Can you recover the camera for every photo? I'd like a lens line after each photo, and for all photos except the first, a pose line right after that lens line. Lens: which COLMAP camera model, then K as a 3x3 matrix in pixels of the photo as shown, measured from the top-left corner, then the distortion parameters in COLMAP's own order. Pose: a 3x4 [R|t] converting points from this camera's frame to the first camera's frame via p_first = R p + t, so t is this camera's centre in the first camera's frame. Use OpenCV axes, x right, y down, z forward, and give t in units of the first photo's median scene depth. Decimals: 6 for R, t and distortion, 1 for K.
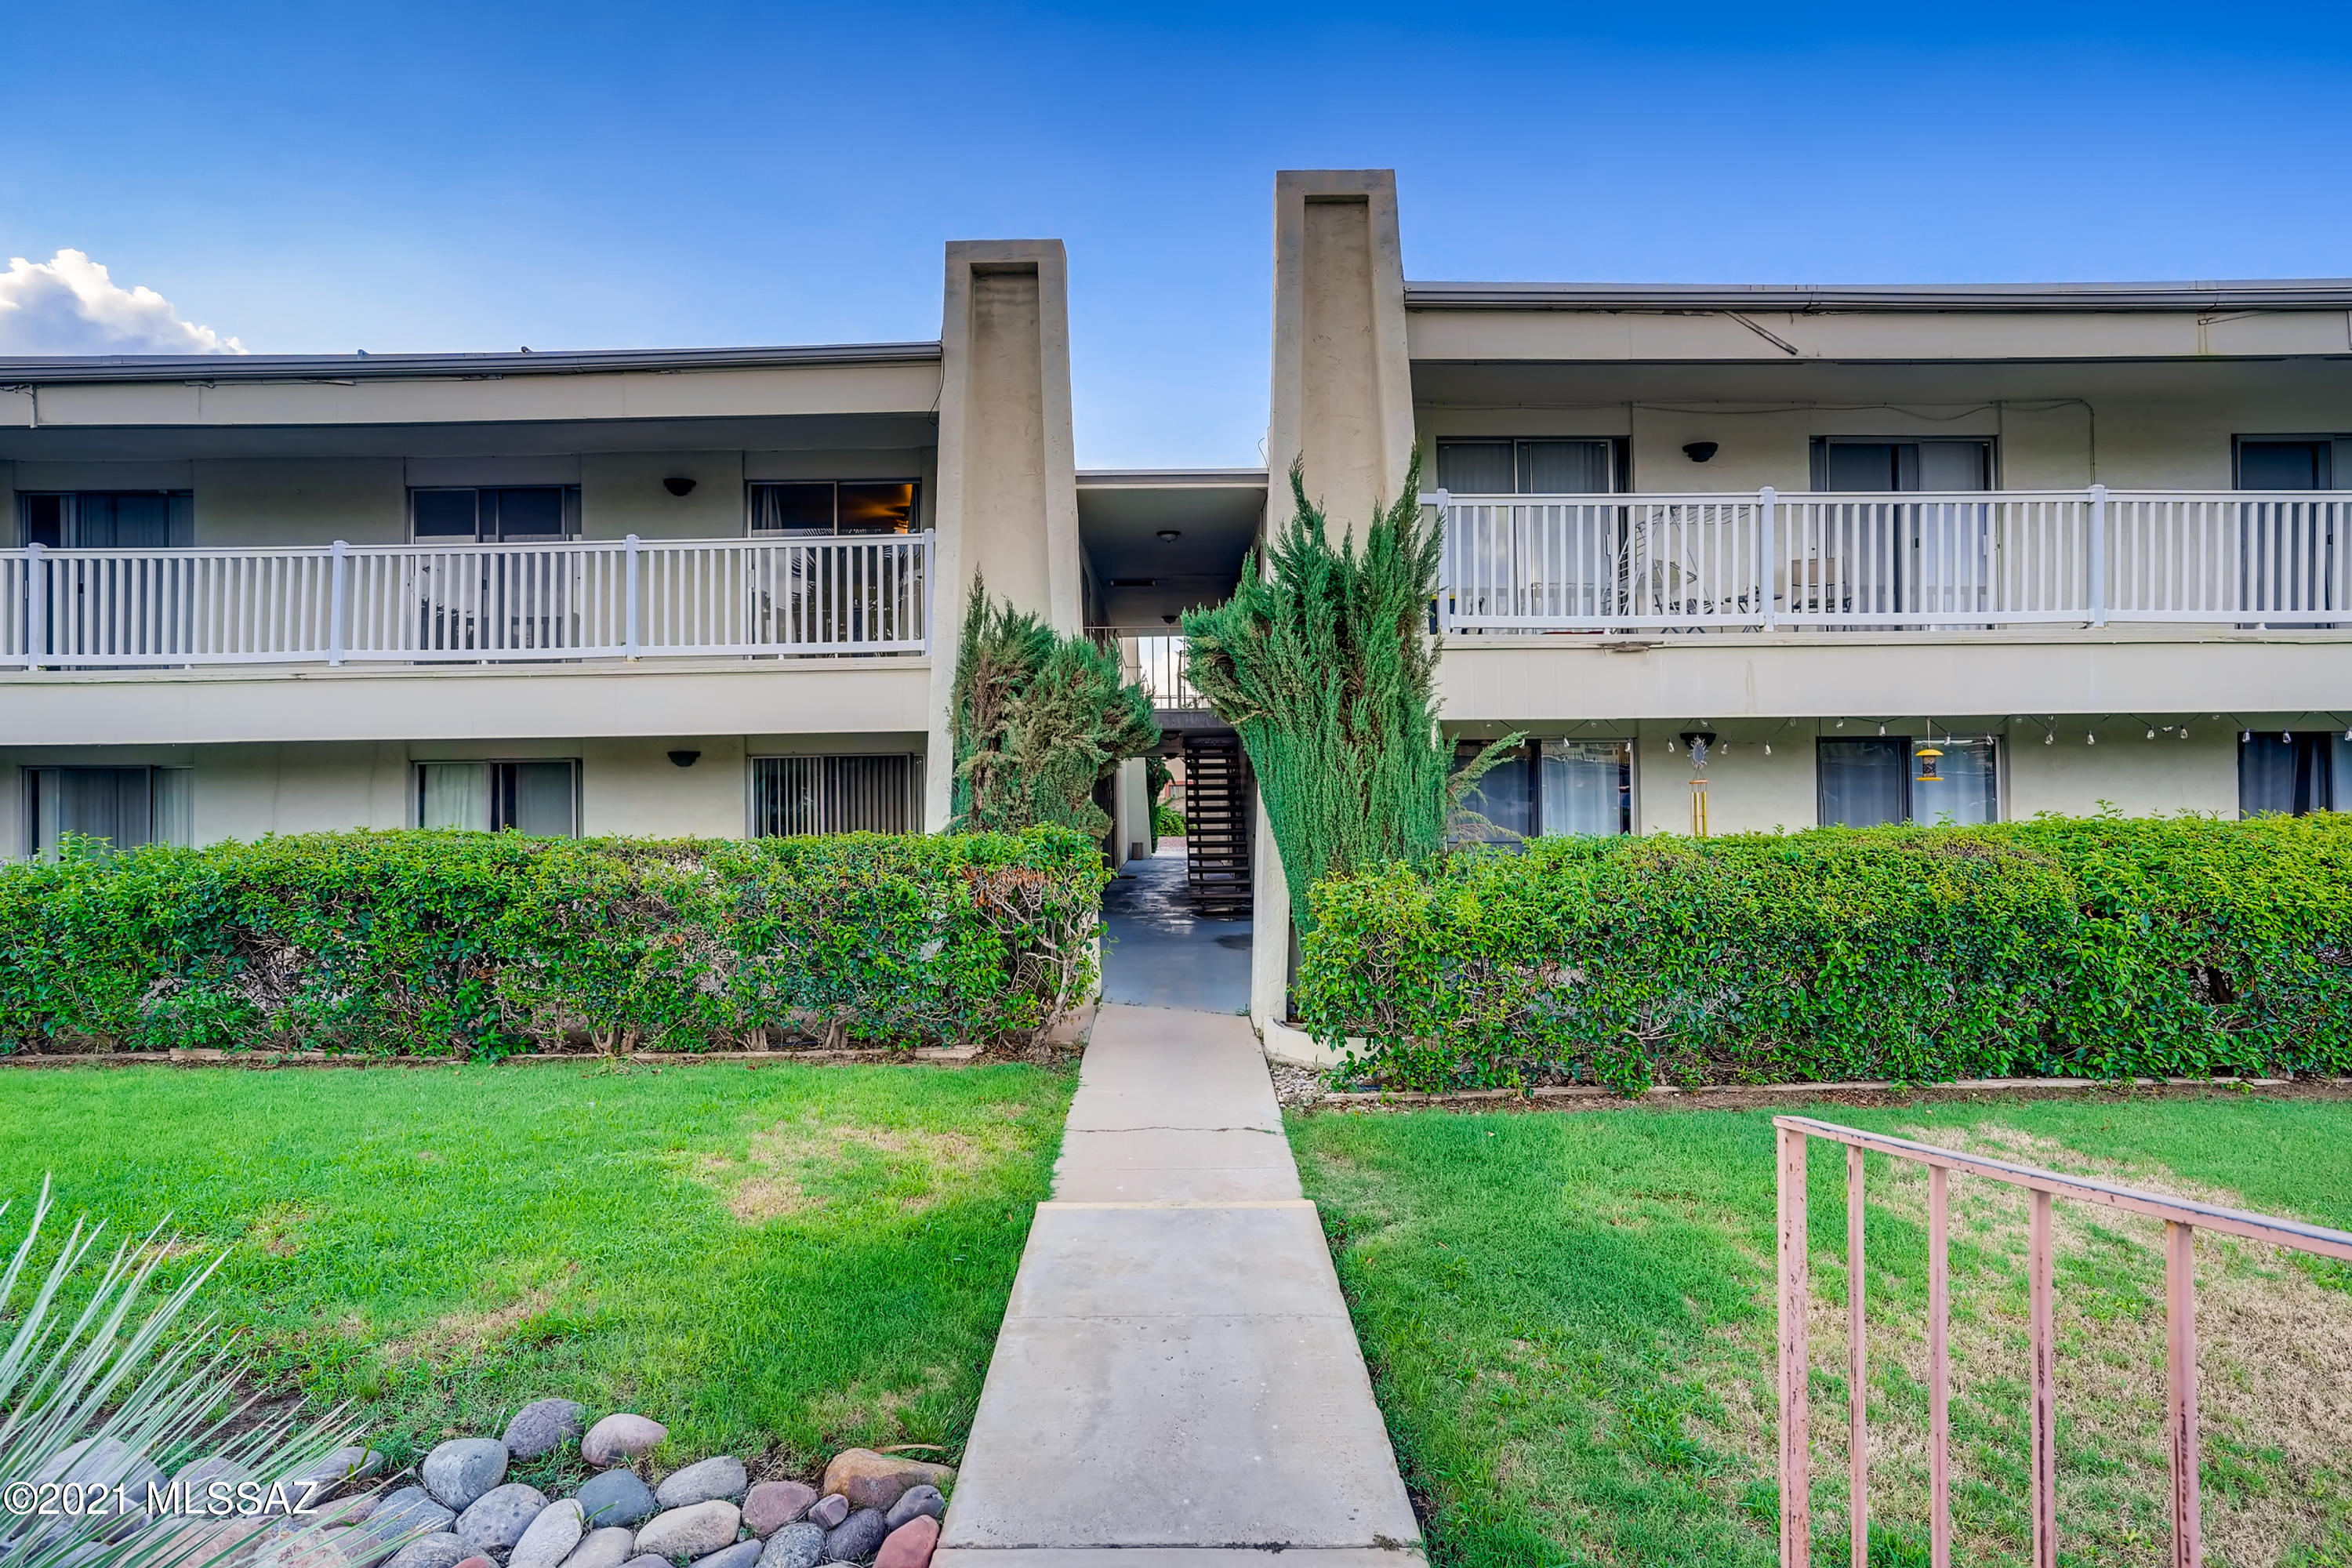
lens RADIAL K [[1136.5, 0, 1164.1], [0, 1136.5, 788.1], [0, 0, 1]] dist [-0.049992, 0.026458]
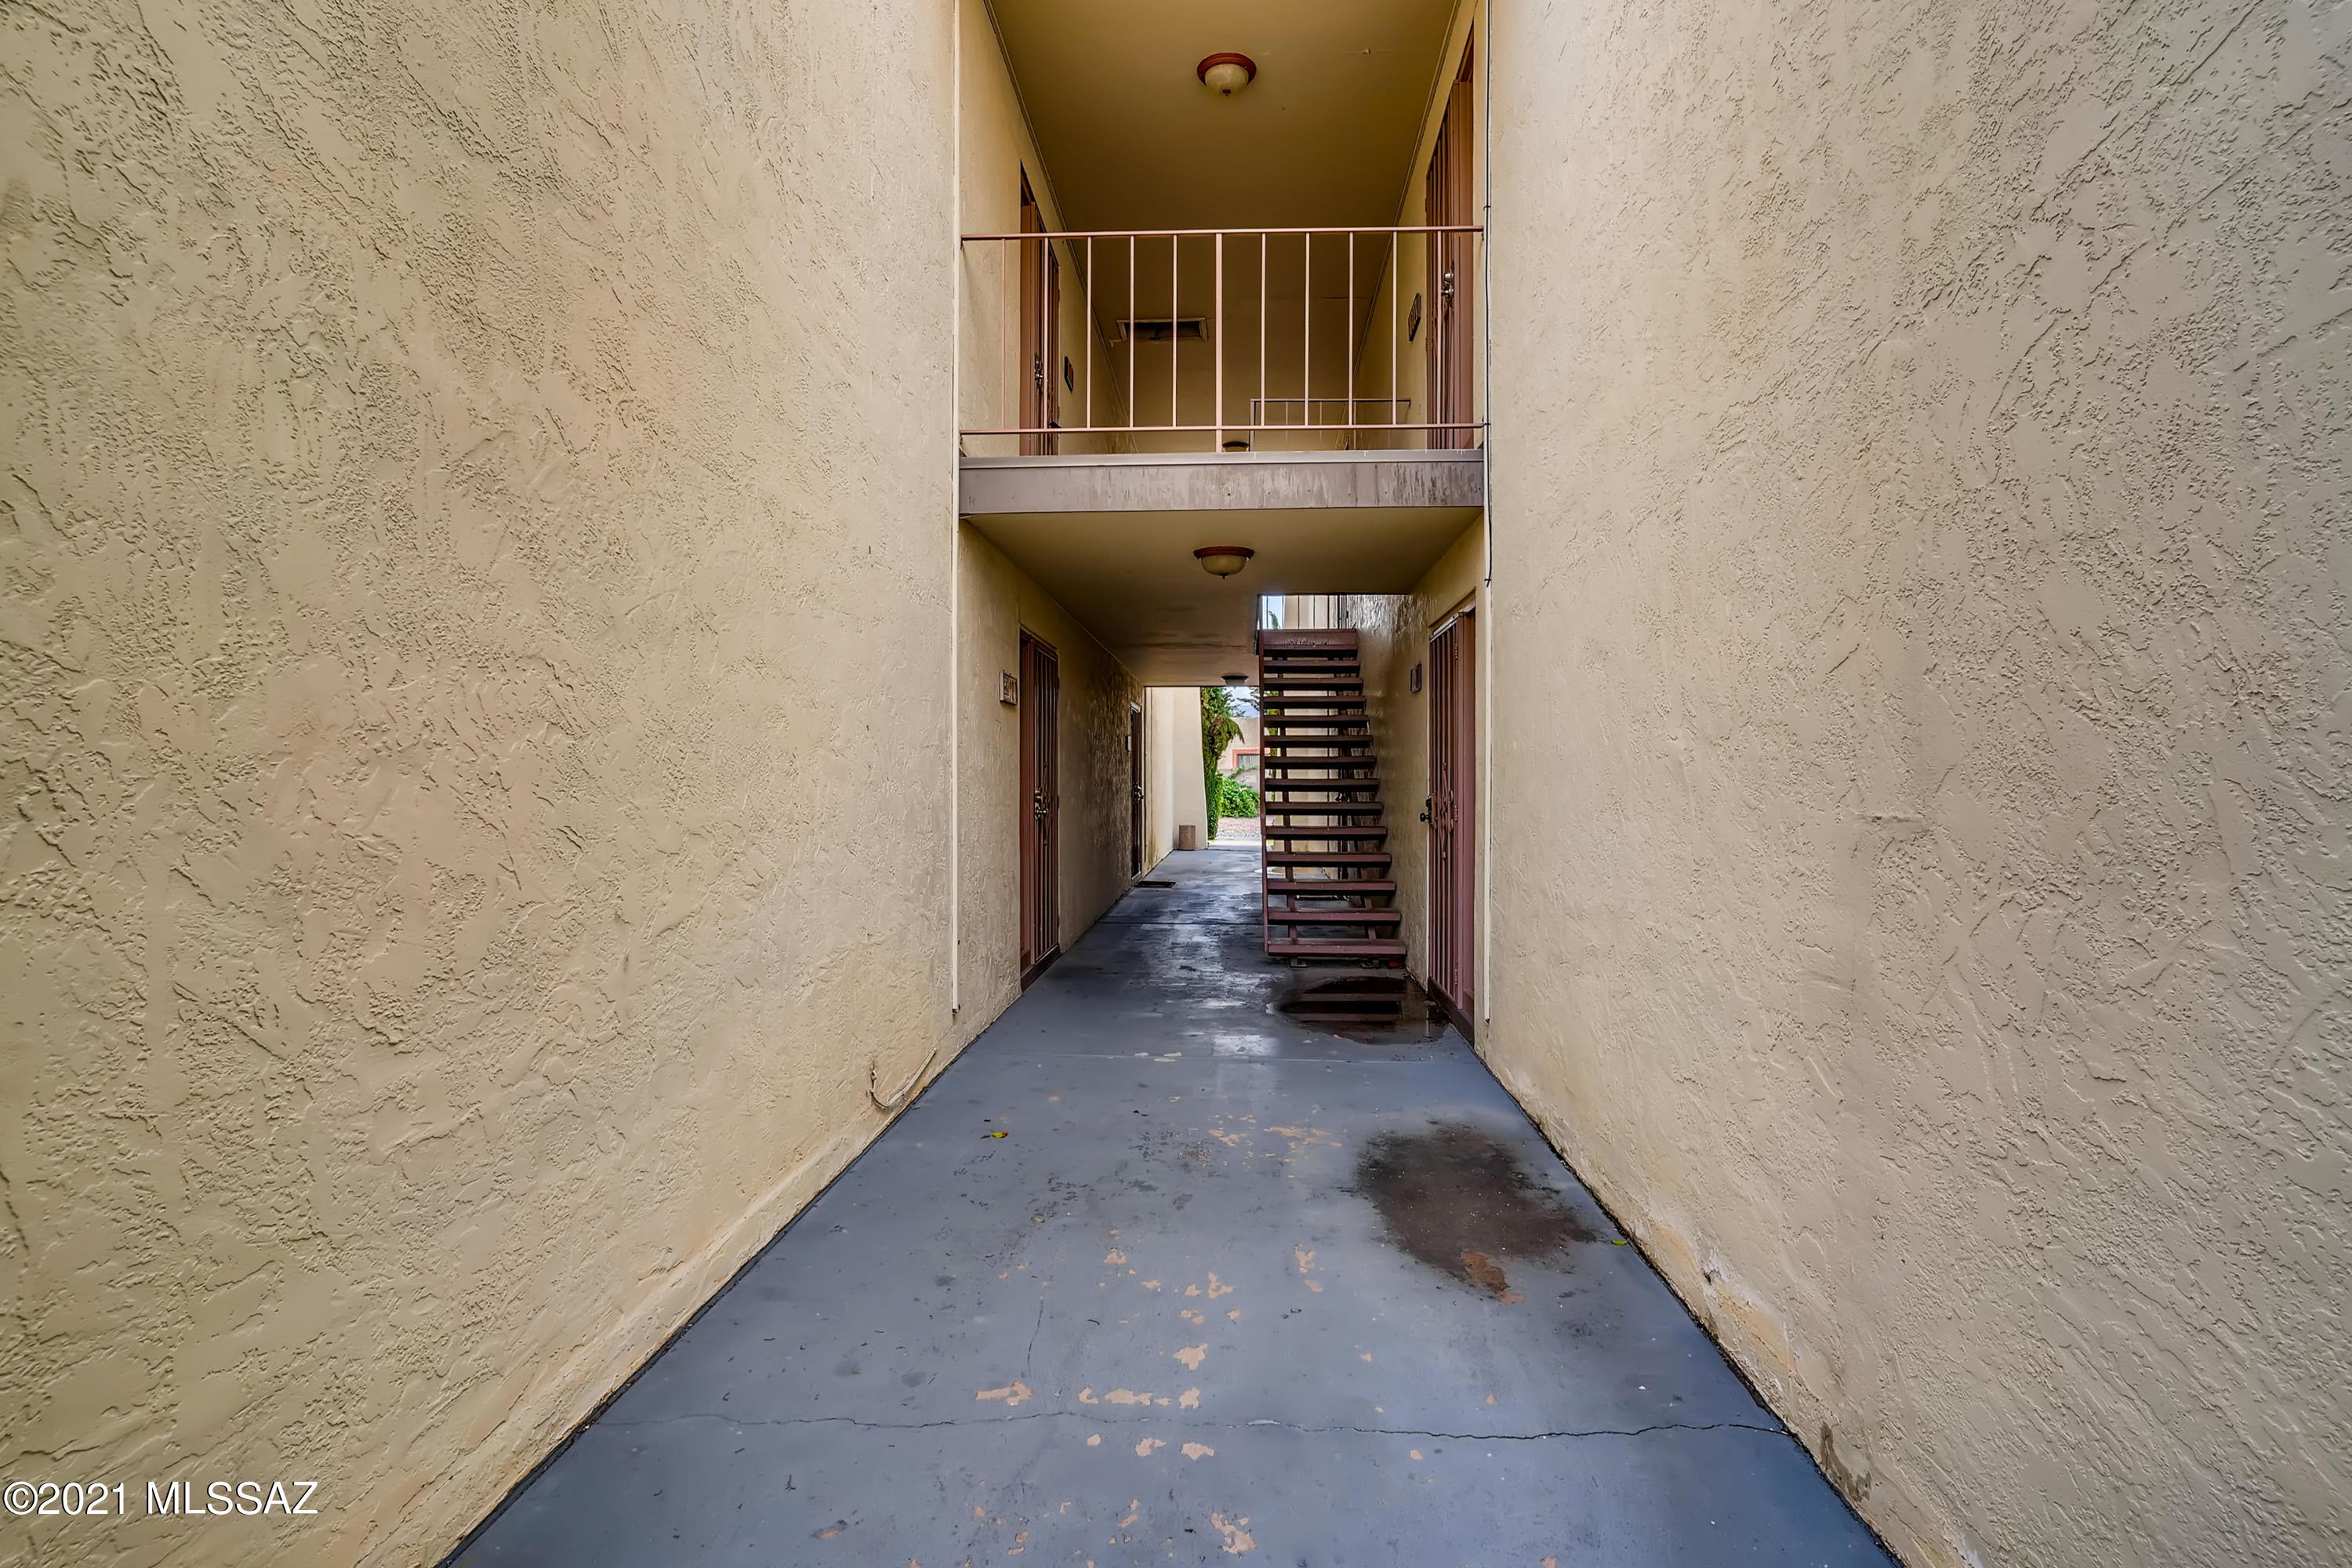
lens RADIAL K [[1169.3, 0, 1180.5], [0, 1169.3, 775.8], [0, 0, 1]] dist [-0.048230, 0.028566]
pose [[0.998712, 0.017987, -0.047444, 0.019989], [-0.017692, 0.999822, 0.006616, 0.049087], [0.047555, -0.005768, 0.998852, 1.101269]]
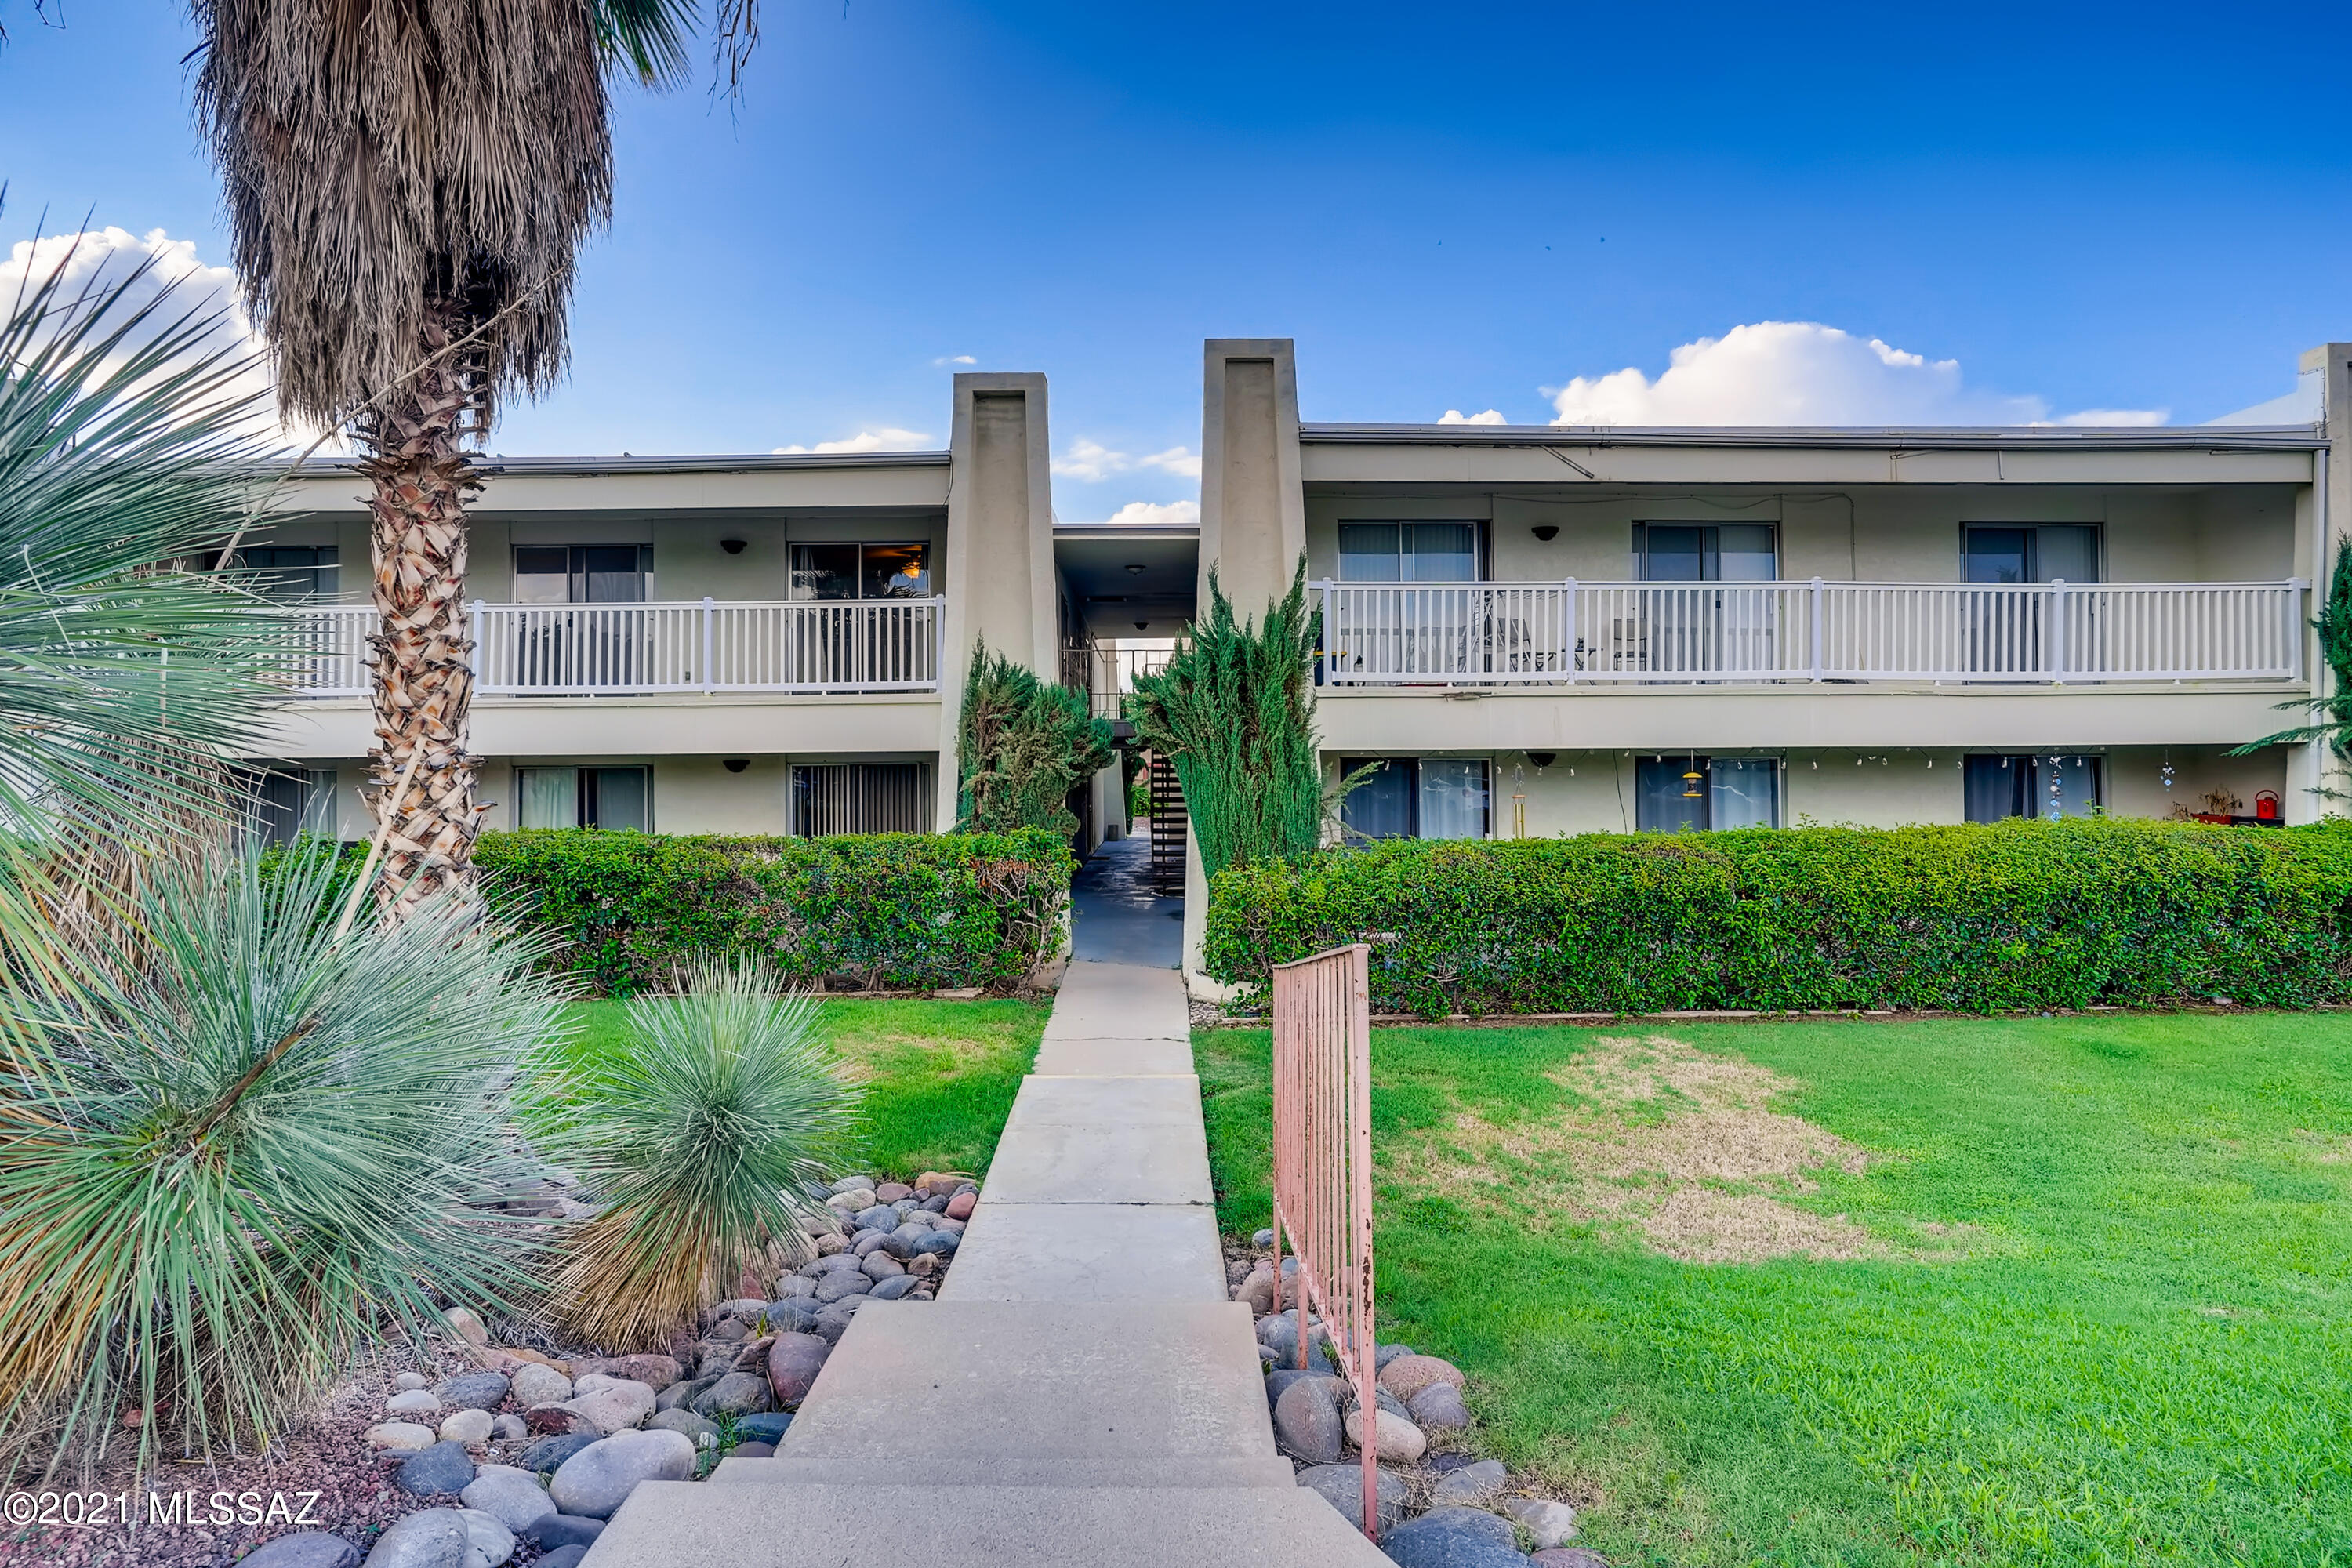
lens RADIAL K [[1169.3, 0, 1180.5], [0, 1169.3, 775.8], [0, 0, 1]] dist [-0.048230, 0.028566]
pose [[0.999622, 0.006580, 0.026679, 0.037647], [-0.006914, 0.999899, 0.012456, -0.046408], [-0.026594, -0.012635, 0.999566, -0.389968]]
